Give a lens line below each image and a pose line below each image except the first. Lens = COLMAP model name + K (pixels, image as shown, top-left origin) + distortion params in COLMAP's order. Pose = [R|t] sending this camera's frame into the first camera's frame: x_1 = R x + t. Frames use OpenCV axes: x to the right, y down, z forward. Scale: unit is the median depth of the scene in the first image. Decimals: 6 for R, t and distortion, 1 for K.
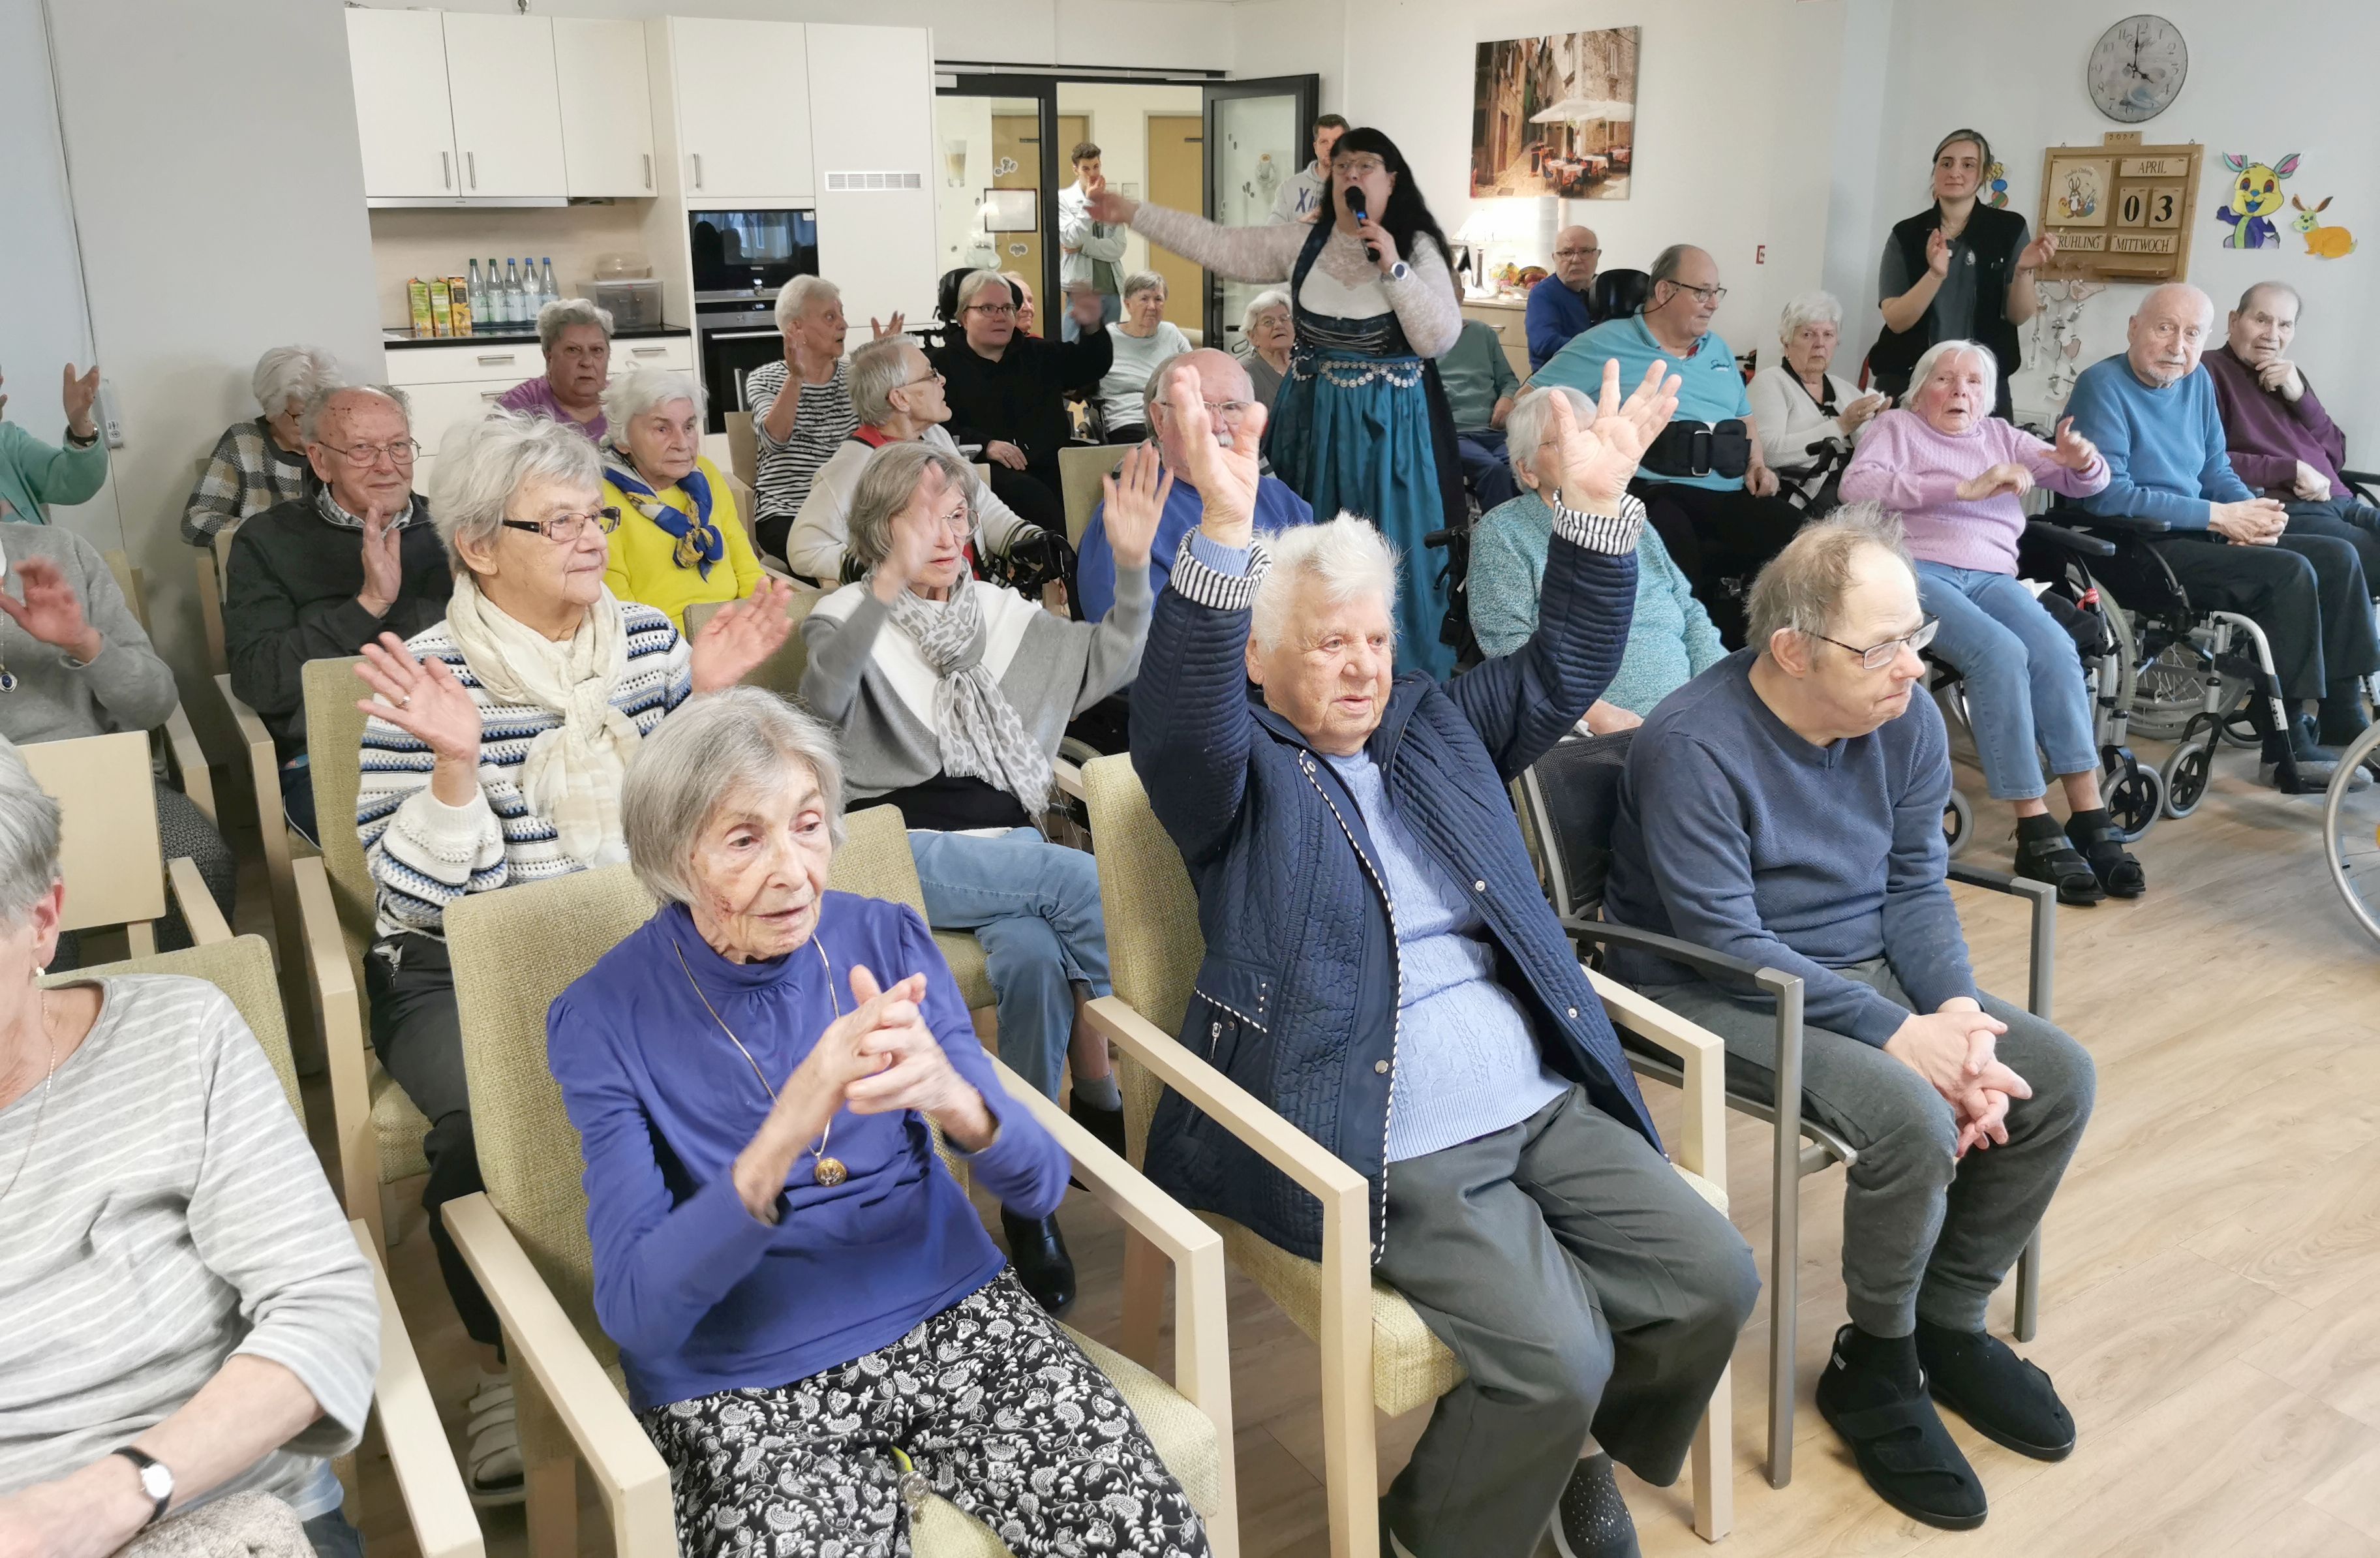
lens RADIAL K [[1847.8, 0, 1193.0], [0, 1847.8, 727.6], [0, 0, 1]] dist [0.064389, -0.107090]
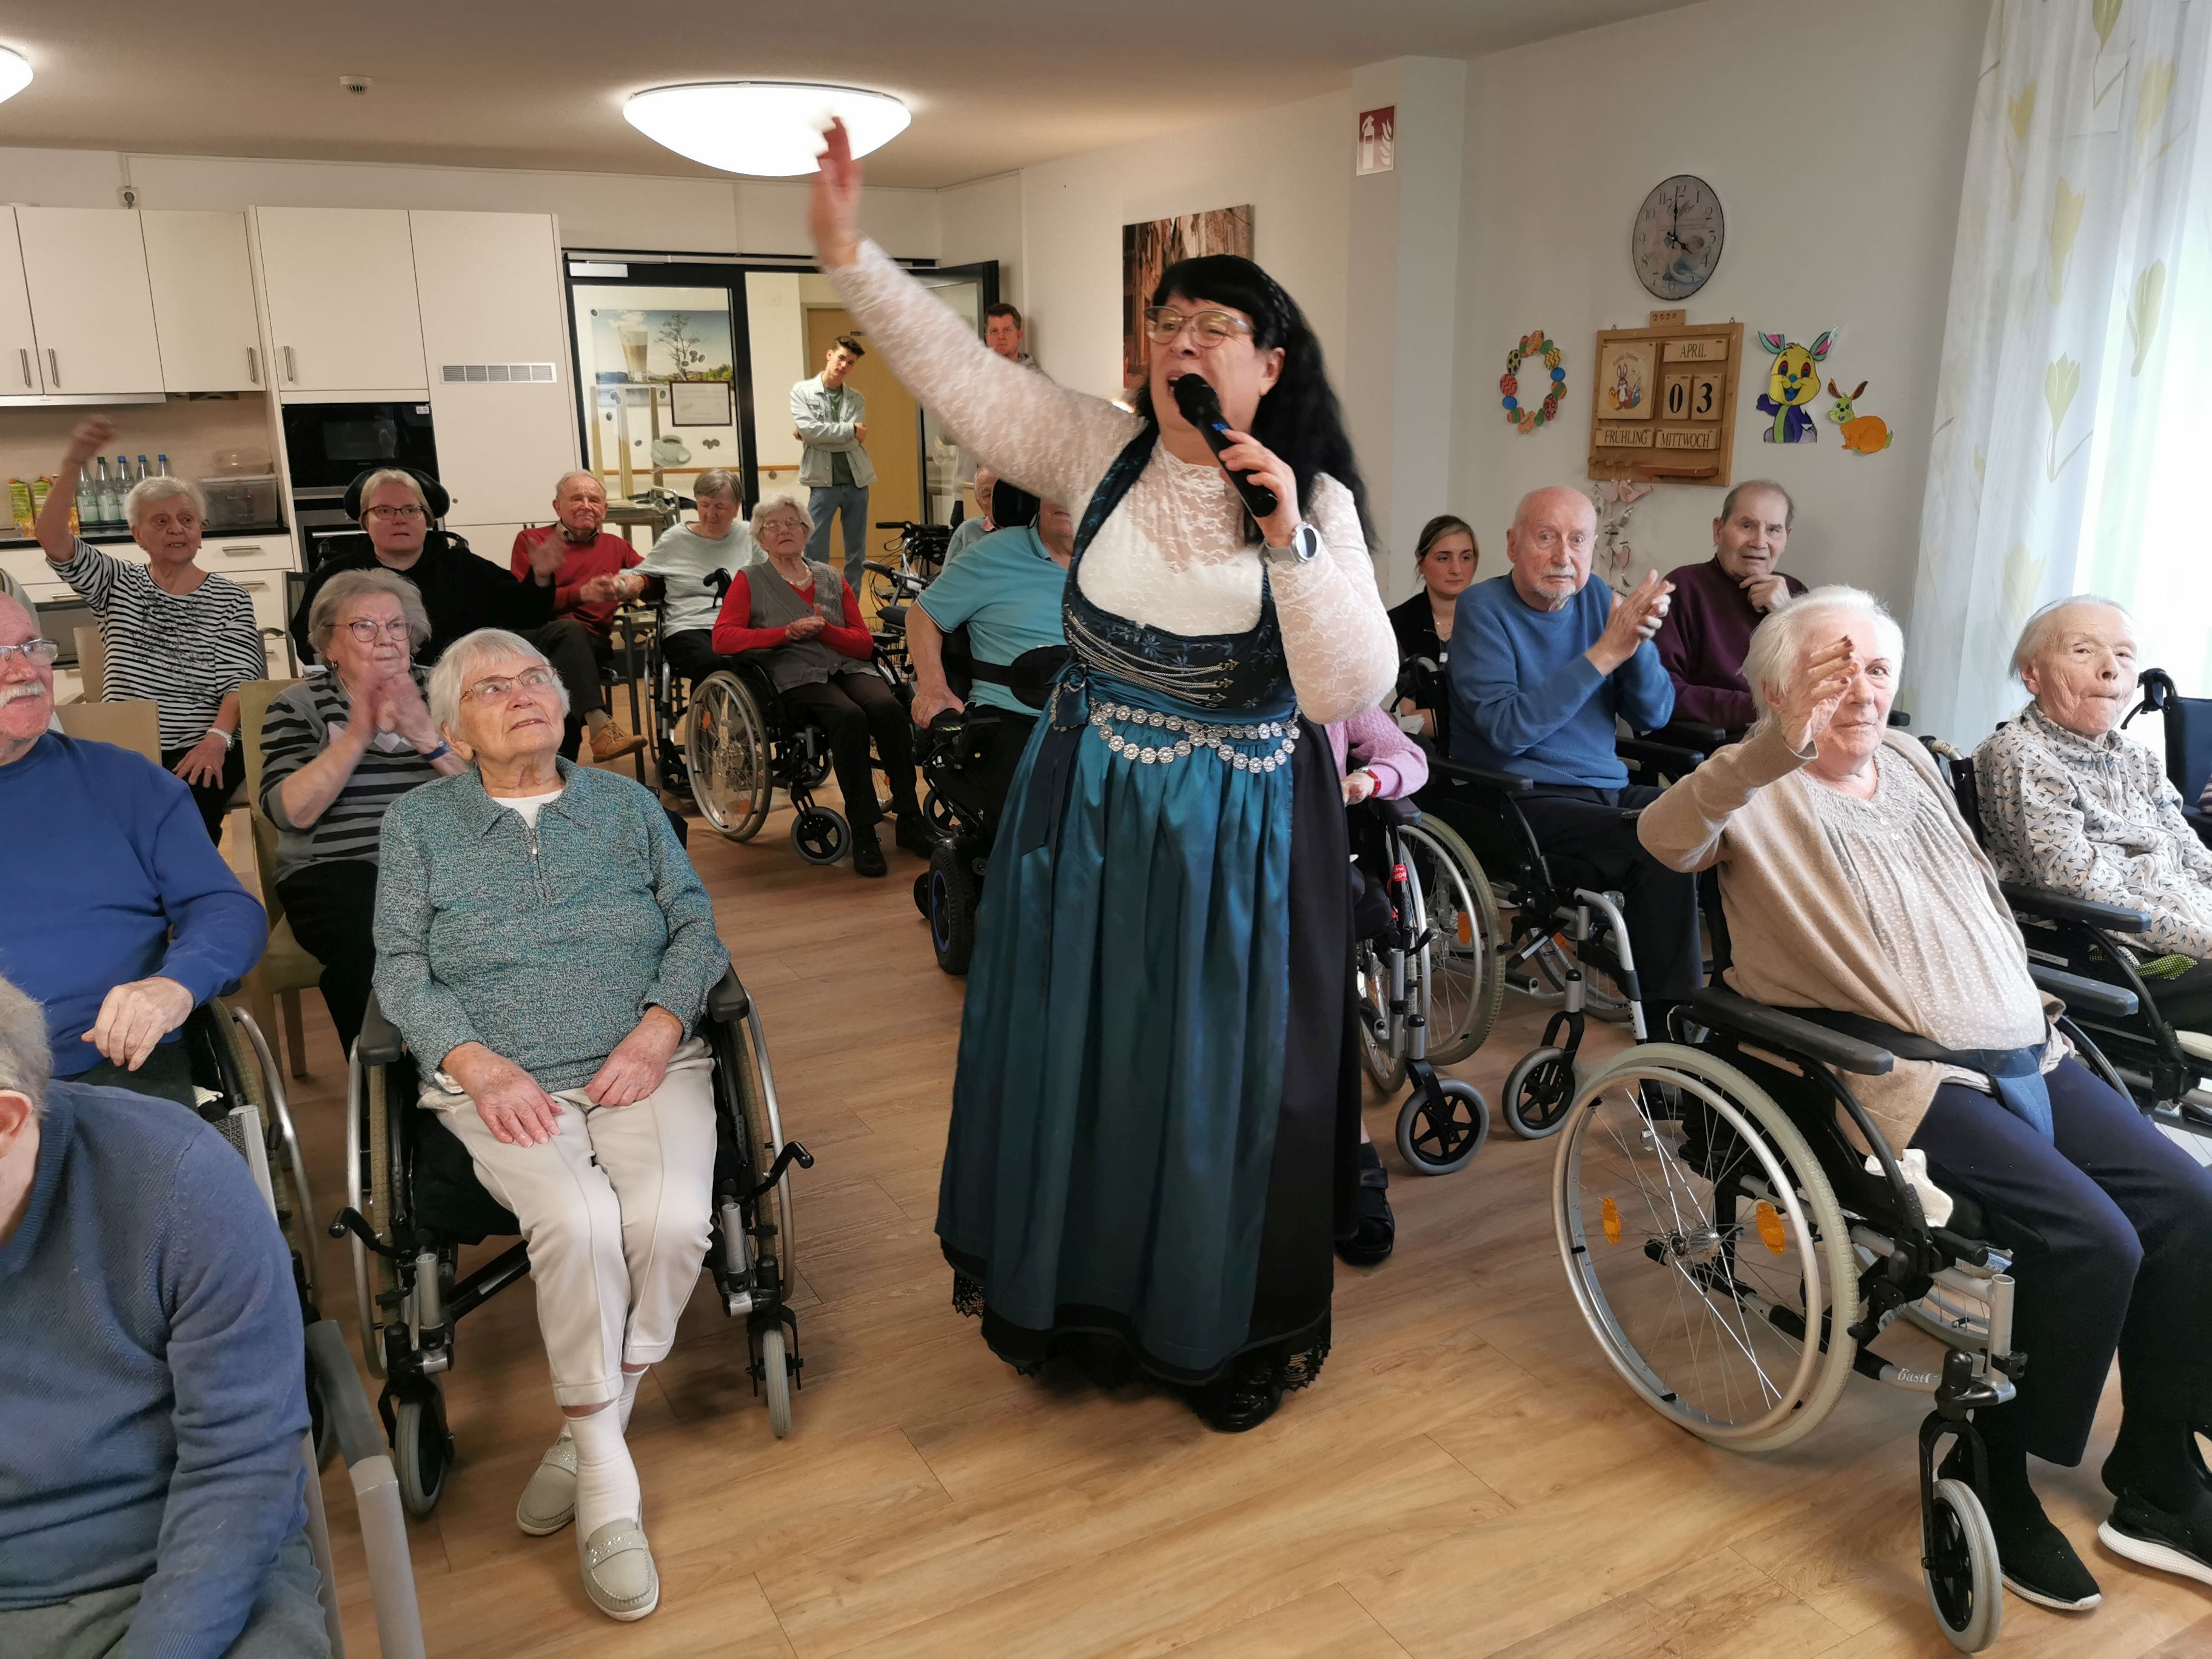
lens RADIAL K [[1716.8, 0, 1141.4], [0, 1716.8, 872.2], [0, 0, 1]] dist [0.061763, -0.084414]
pose [[0.998488, 0.009426, -0.054155, 0.297767], [-0.009705, 0.999941, -0.004890, -0.048190], [0.054105, 0.005408, 0.998521, 0.172300]]
